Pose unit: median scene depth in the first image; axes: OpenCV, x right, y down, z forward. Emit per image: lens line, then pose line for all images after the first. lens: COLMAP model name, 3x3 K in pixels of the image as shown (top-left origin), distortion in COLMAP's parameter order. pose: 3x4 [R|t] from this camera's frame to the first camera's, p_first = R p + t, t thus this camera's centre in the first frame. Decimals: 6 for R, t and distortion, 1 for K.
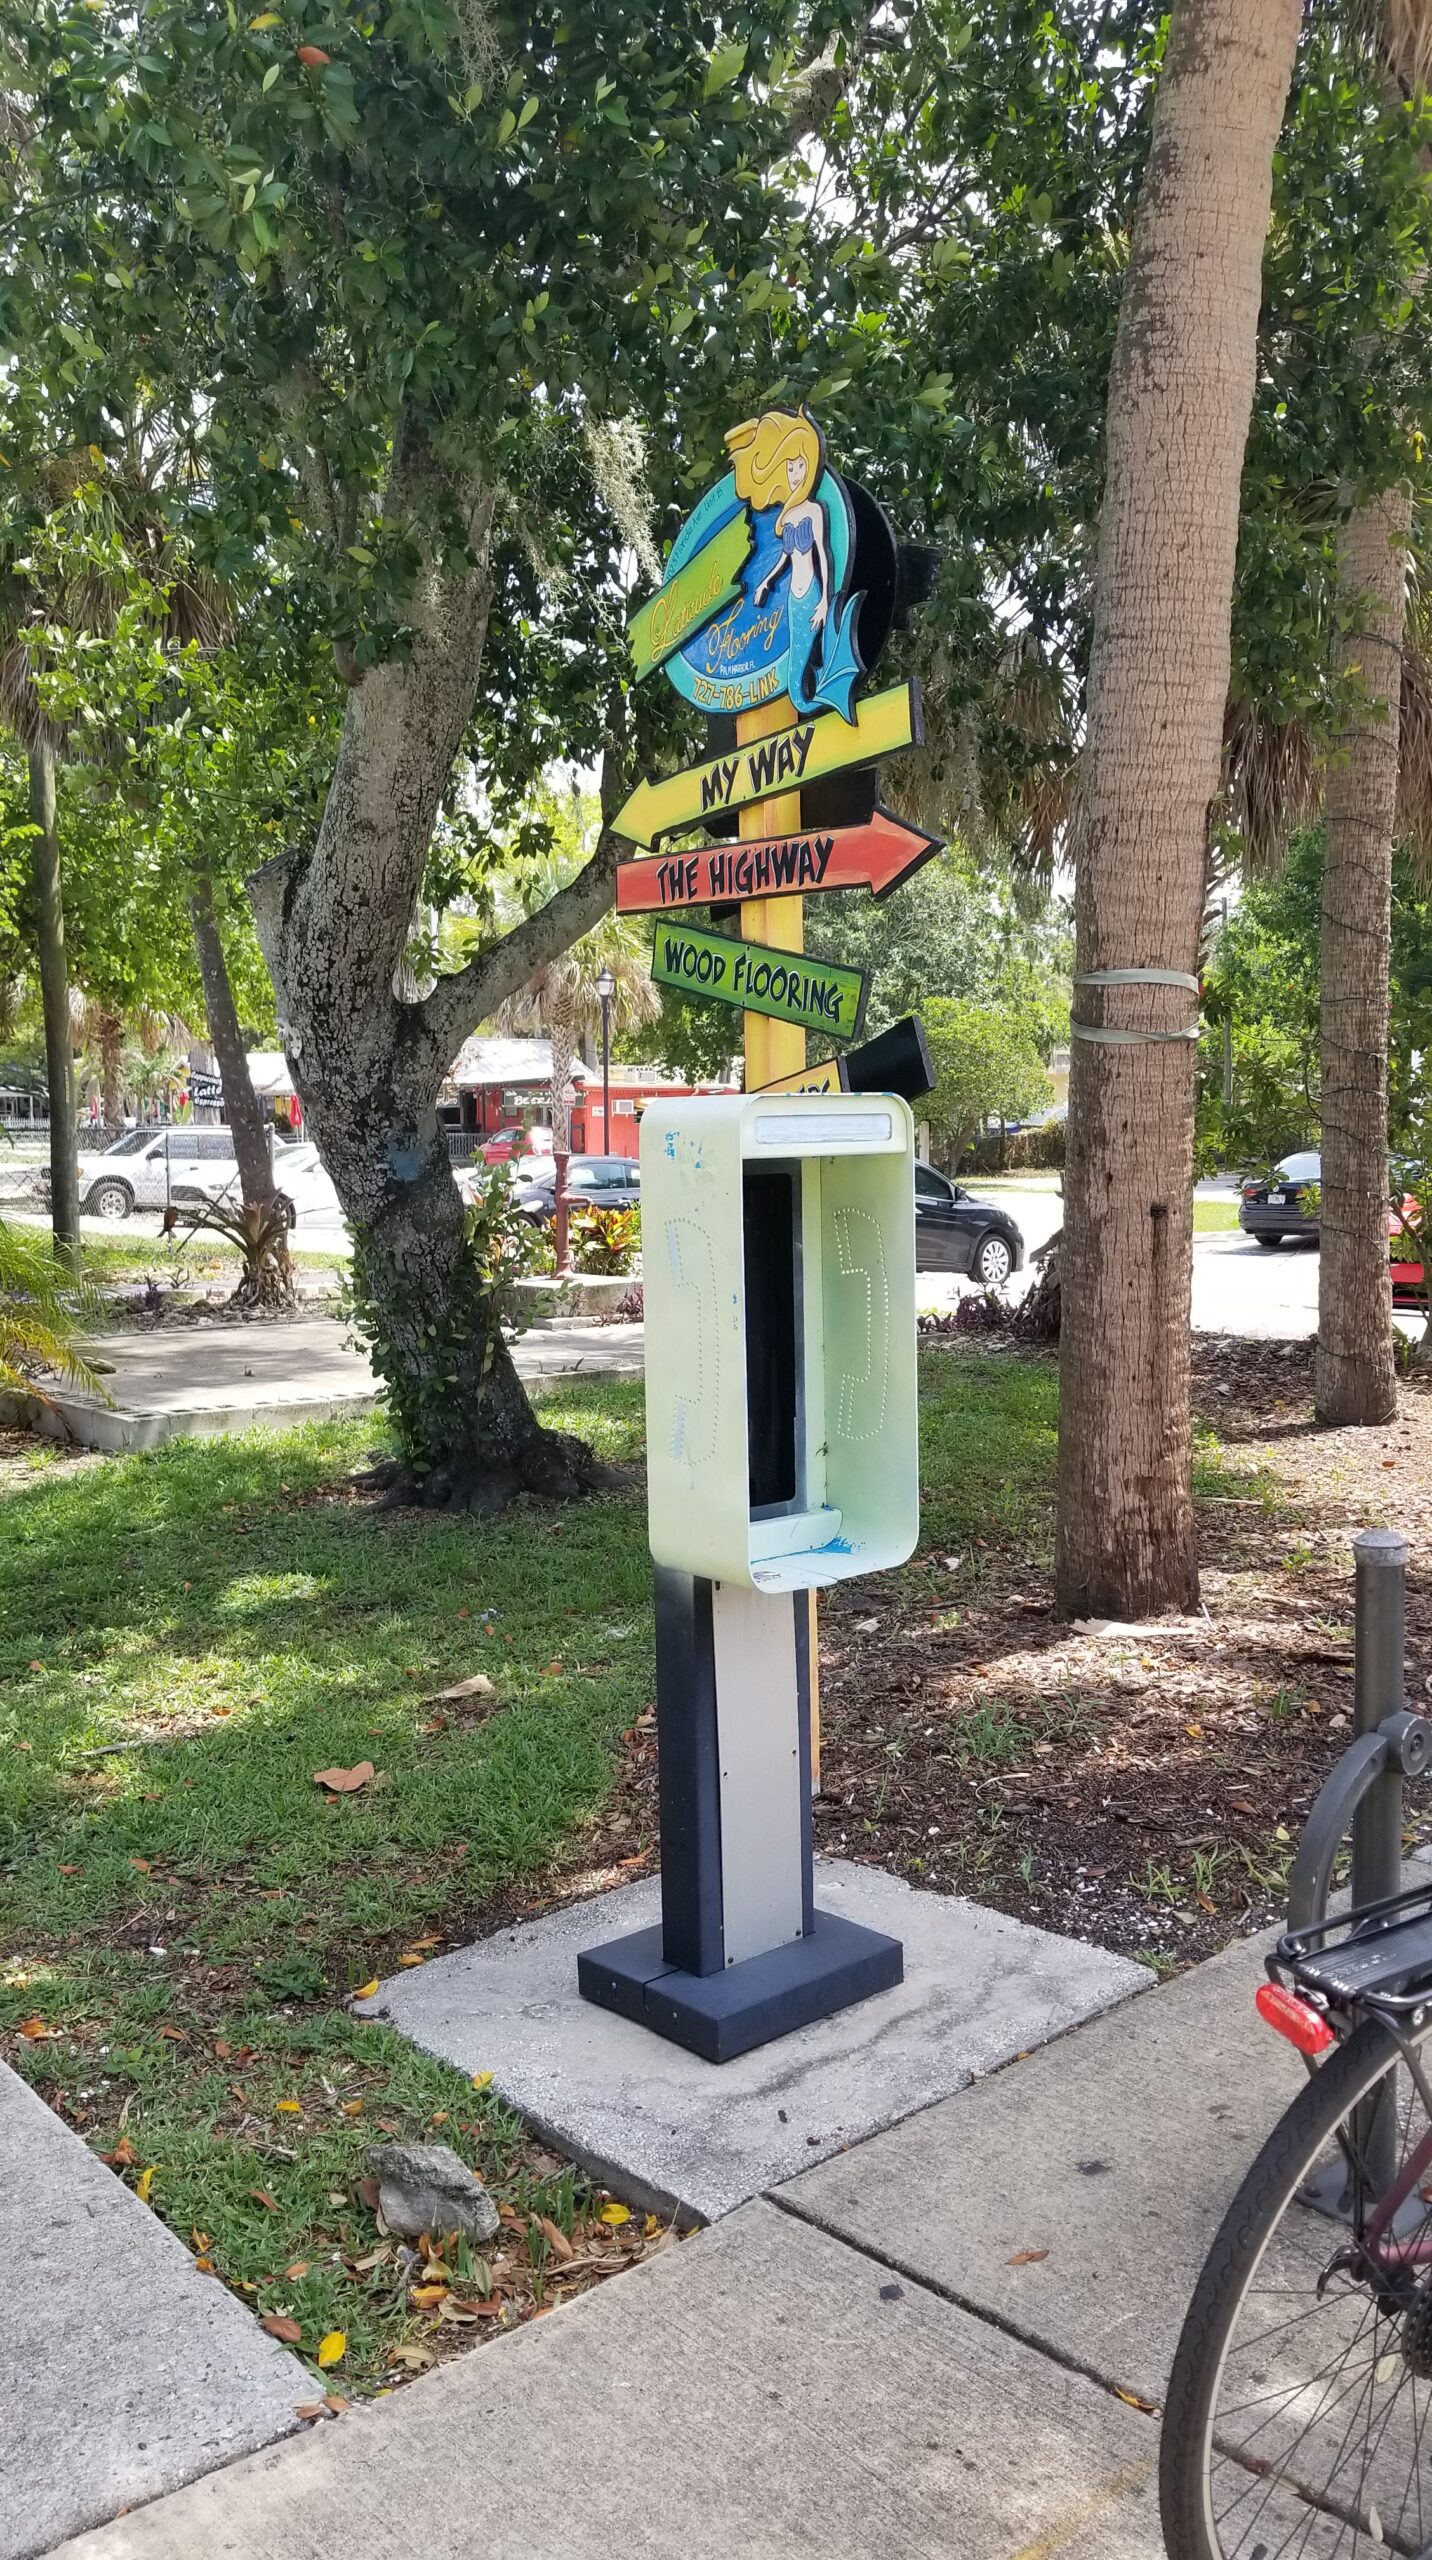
lens RADIAL K [[2069.4, 0, 768.2], [0, 2069.4, 1217.9], [0, 0, 1]] dist [-0.005721, -0.010513]
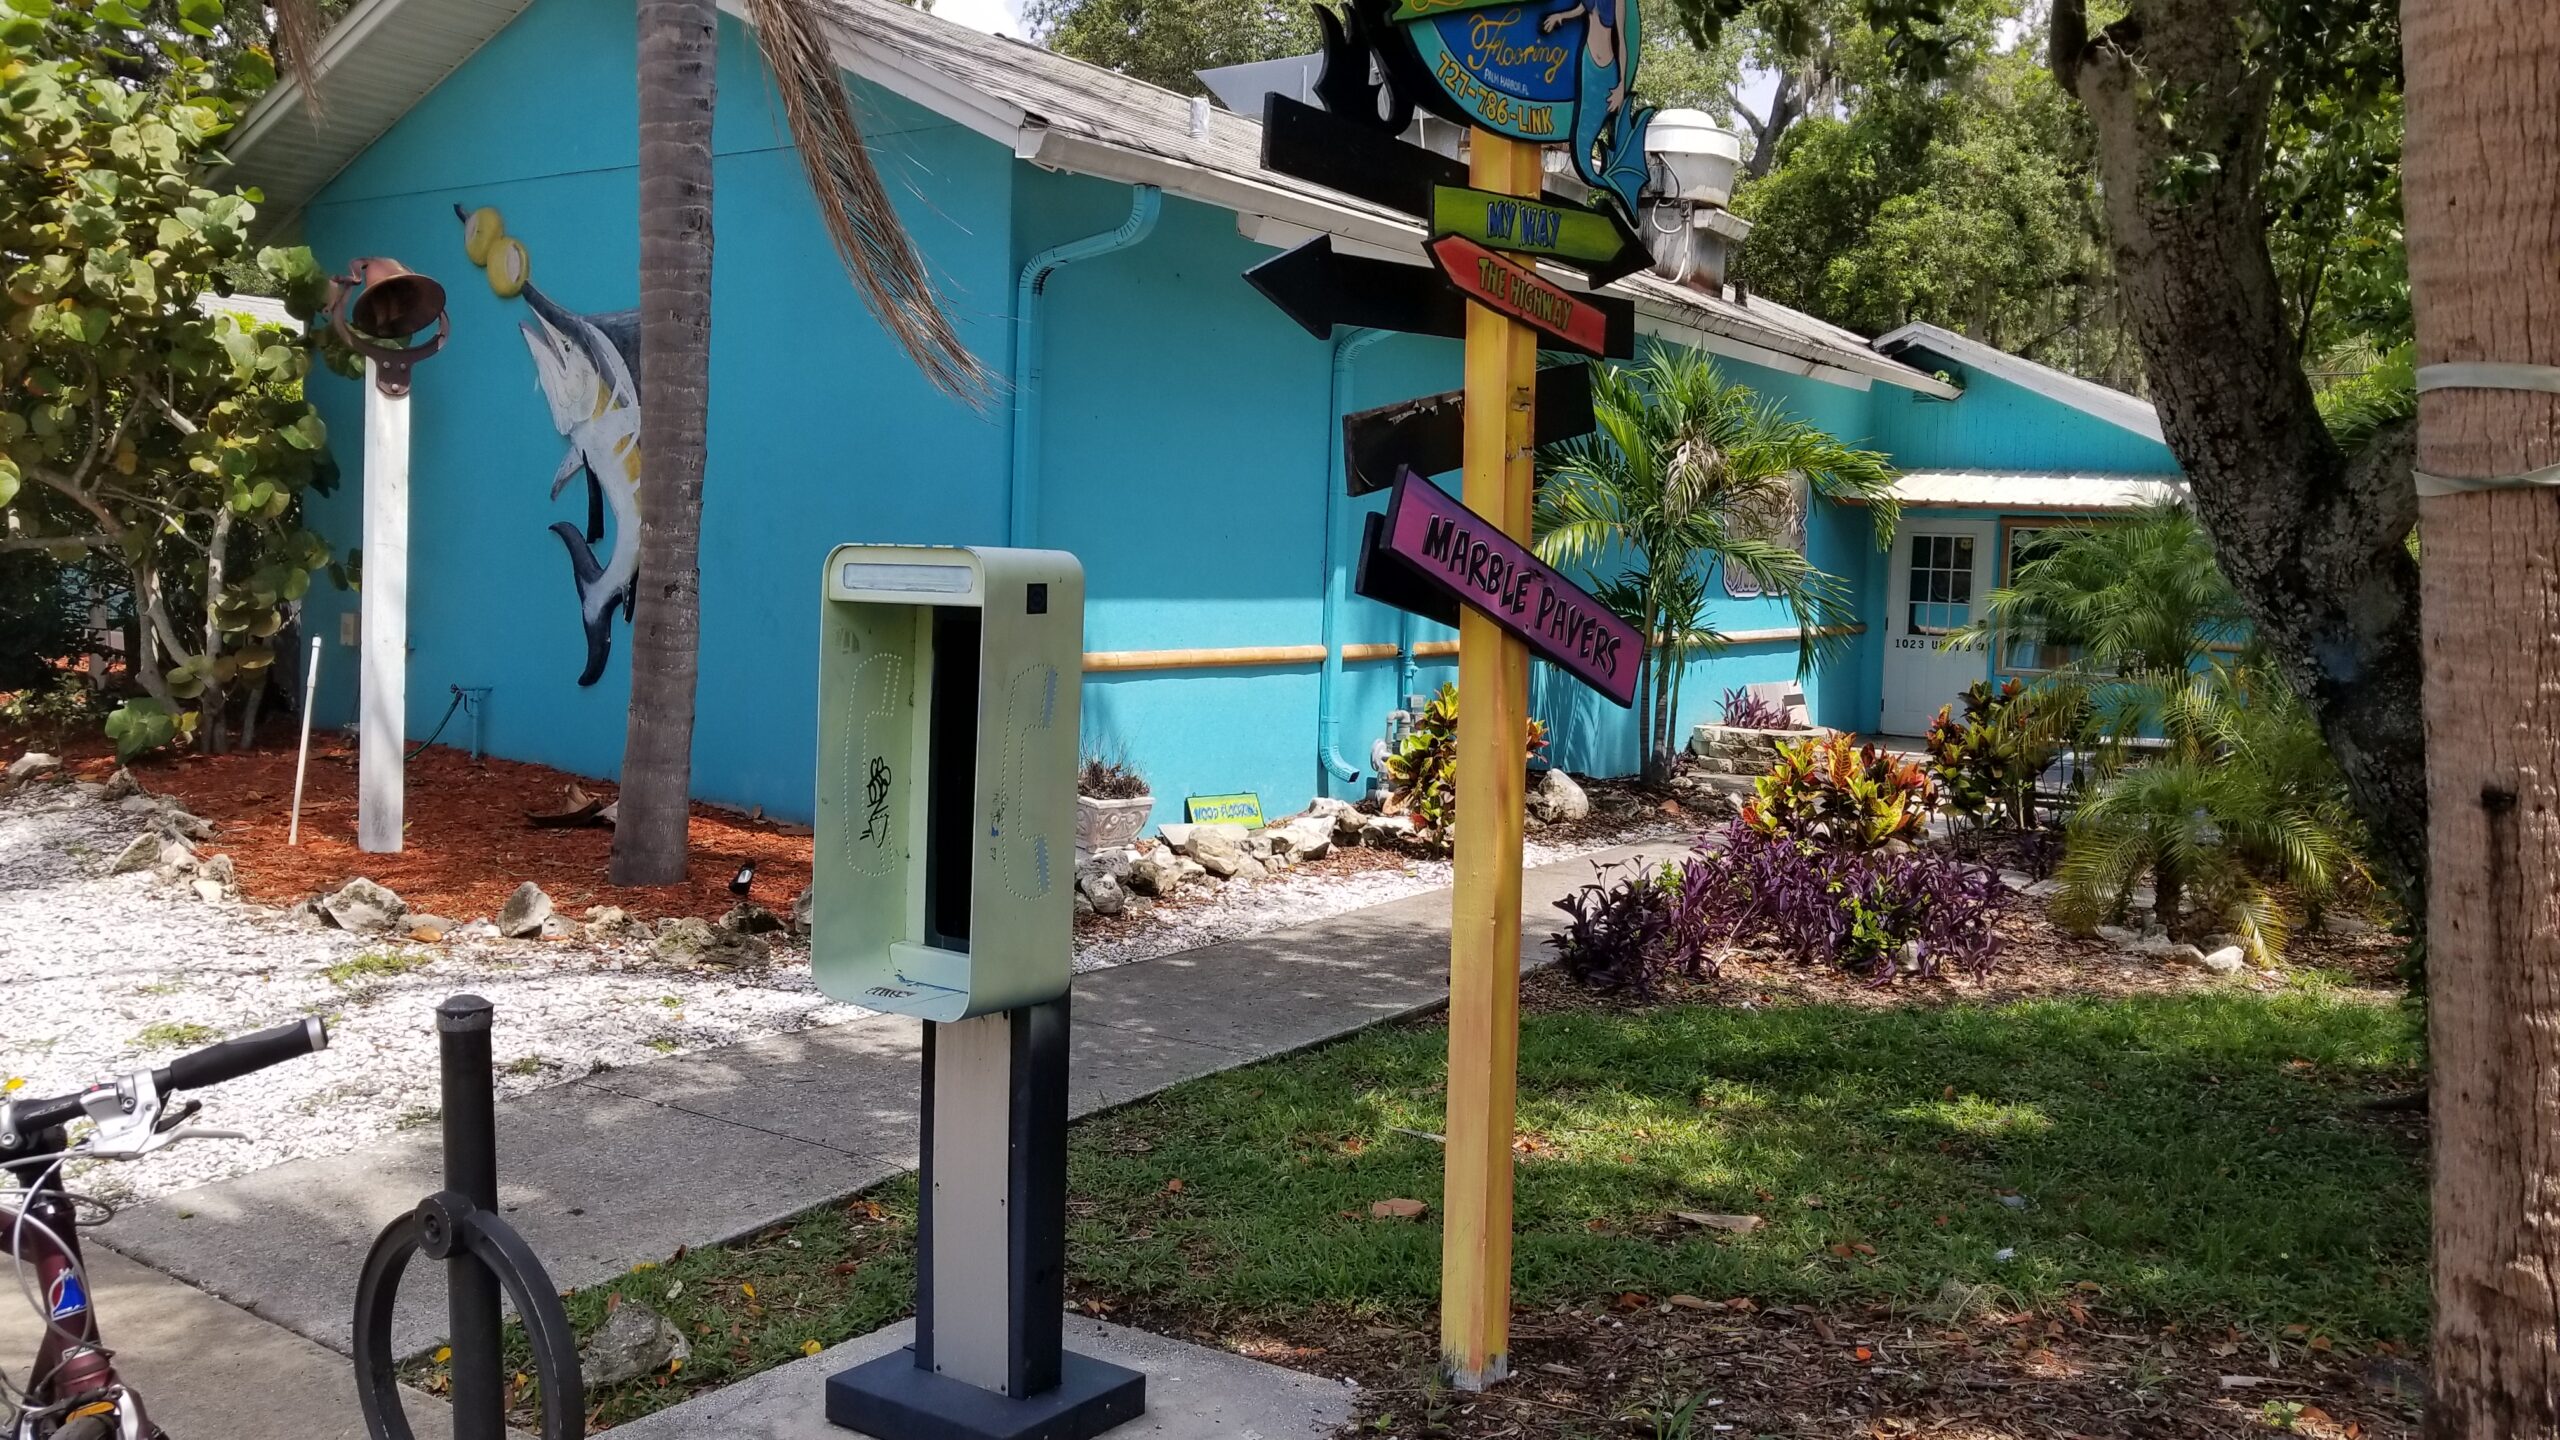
lens RADIAL K [[2059.2, 0, 1263.9], [0, 2059.2, 511.7], [0, 0, 1]] dist [0.009359, -0.046338]
pose [[0.219785, -0.003816, -0.975541, 0.599308], [-0.083184, 0.996277, -0.022638, -0.036931], [0.971995, 0.086125, 0.218649, 0.514878]]
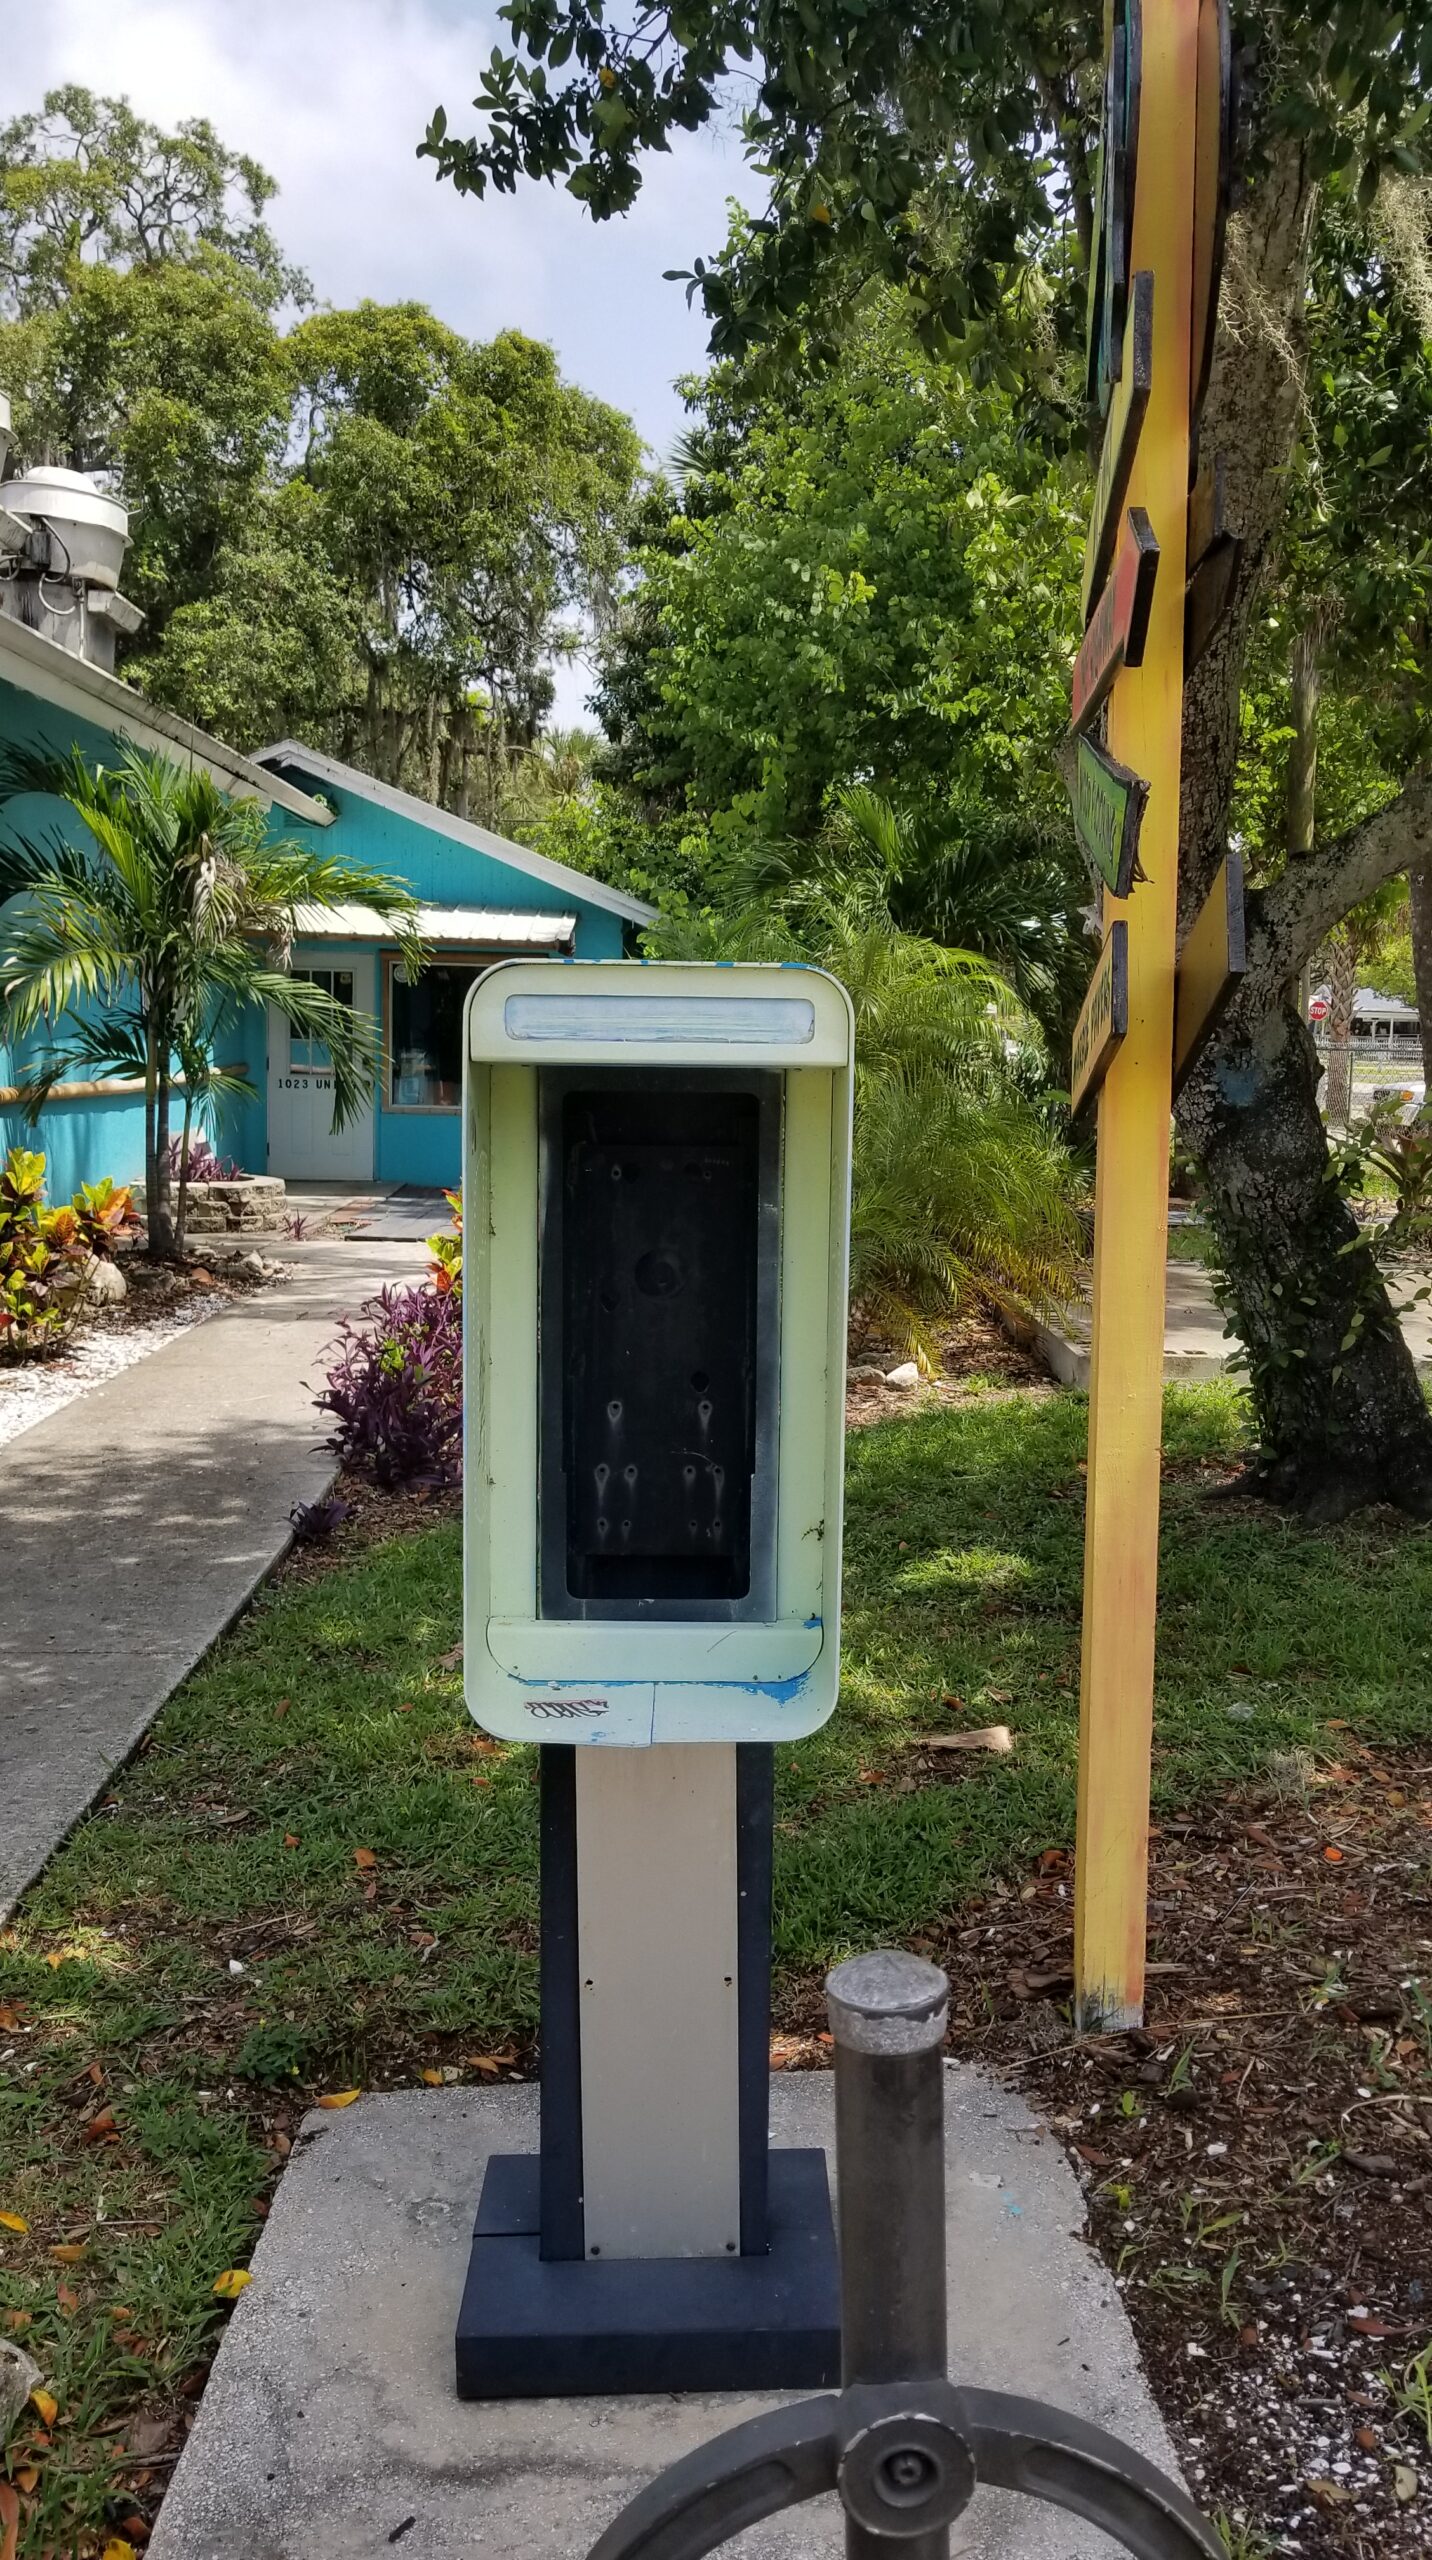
lens RADIAL K [[2069.4, 0, 768.2], [0, 2069.4, 1217.9], [0, 0, 1]] dist [-0.005721, -0.010513]
pose [[0.771918, 0.083957, -0.630154, 0.244423], [-0.060888, 0.996448, 0.058174, -0.012355], [0.632800, -0.006537, 0.774288, 0.295404]]
